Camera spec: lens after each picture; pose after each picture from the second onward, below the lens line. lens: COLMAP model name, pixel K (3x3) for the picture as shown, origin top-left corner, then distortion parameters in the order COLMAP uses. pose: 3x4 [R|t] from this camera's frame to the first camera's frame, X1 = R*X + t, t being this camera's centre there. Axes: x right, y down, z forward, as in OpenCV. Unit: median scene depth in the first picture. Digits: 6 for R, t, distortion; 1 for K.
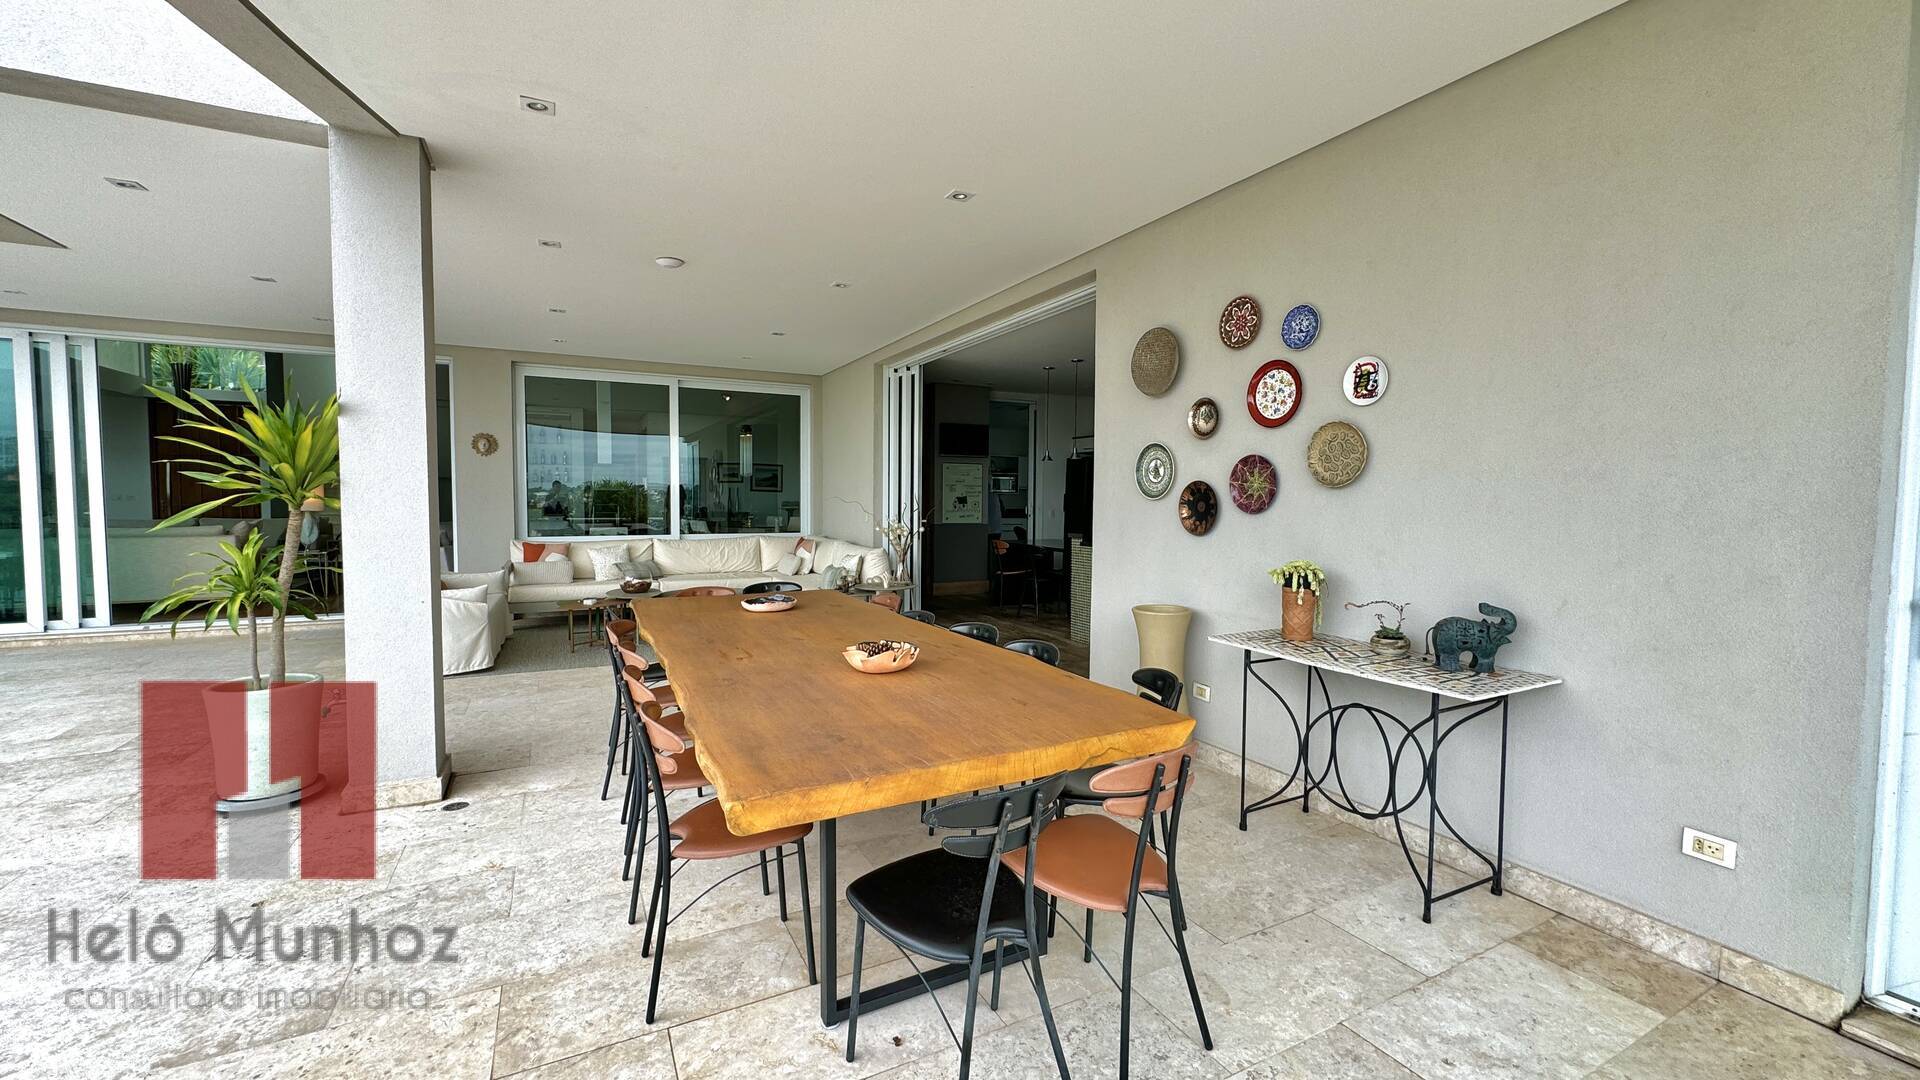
lens RADIAL K [[761.0, 0, 960.7], [0, 761.0, 541.7], [0, 0, 1]] dist [-0.004061, 0.000986]
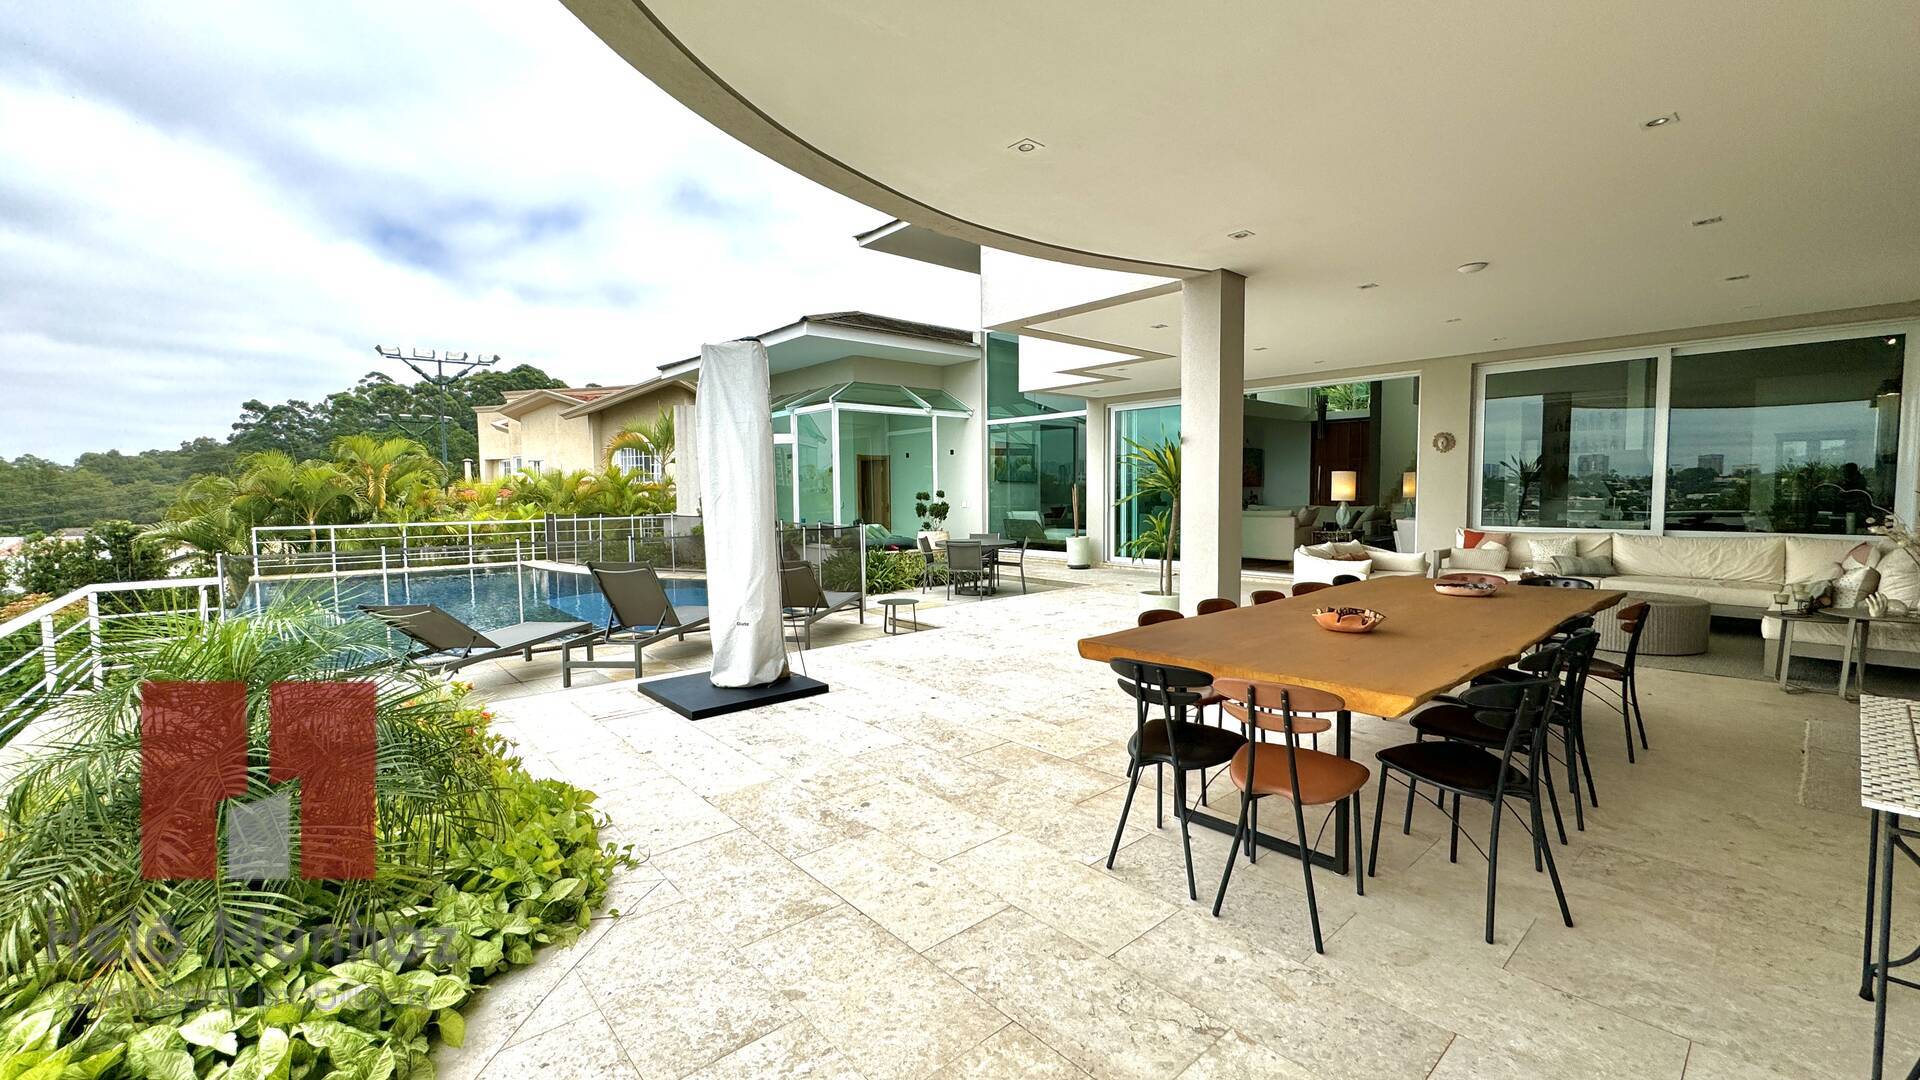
lens RADIAL K [[761.0, 0, 956.5], [0, 761.0, 536.1], [0, 0, 1]] dist [-0.004061, 0.000986]
pose [[0.236592, 0.047568, -0.970444, 0.302969], [-0.043865, 0.998305, 0.038239, -0.000396], [0.970618, 0.033521, 0.238278, 0.034245]]
